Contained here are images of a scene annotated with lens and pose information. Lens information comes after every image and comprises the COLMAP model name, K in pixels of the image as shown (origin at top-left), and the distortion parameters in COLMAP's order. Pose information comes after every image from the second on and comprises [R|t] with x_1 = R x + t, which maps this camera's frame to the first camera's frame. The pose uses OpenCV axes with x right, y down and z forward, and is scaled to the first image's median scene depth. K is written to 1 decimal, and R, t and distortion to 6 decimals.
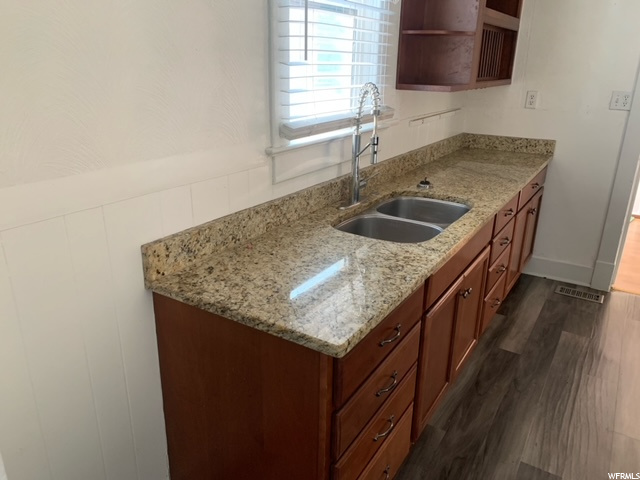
lens RADIAL K [[487.1, 0, 318.0], [0, 487.1, 239.3], [0, 0, 1]] dist [0.065672, -0.075737]
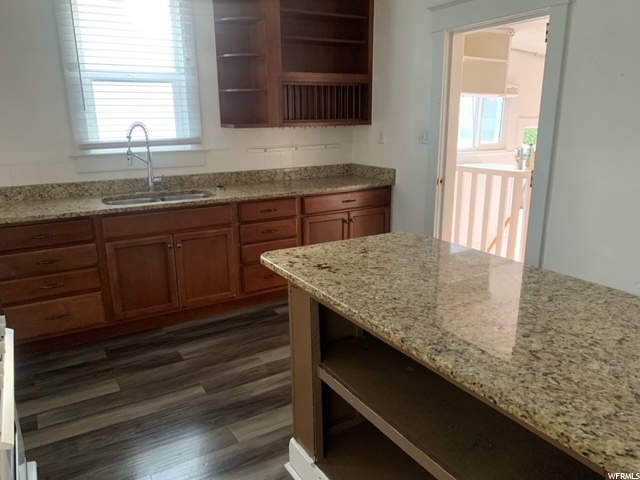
lens RADIAL K [[487.1, 0, 315.4], [0, 487.1, 244.9], [0, 0, 1]] dist [0.065672, -0.075737]
pose [[0.890247, 0.094274, -0.445615, 1.202275], [-0.131092, 0.989982, -0.052455, 0.106712], [0.436205, 0.105114, 0.893687, -0.218013]]
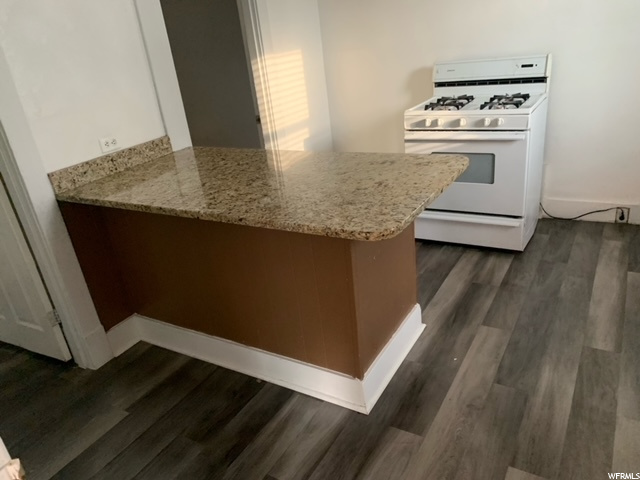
lens RADIAL K [[487.1, 0, 318.9], [0, 487.1, 244.2], [0, 0, 1]] dist [0.065672, -0.075737]
pose [[-0.994917, 0.098385, 0.021478, 0.986245], [0.085916, 0.718043, 0.690675, -0.397736], [0.052530, 0.689010, -0.722846, 1.190271]]
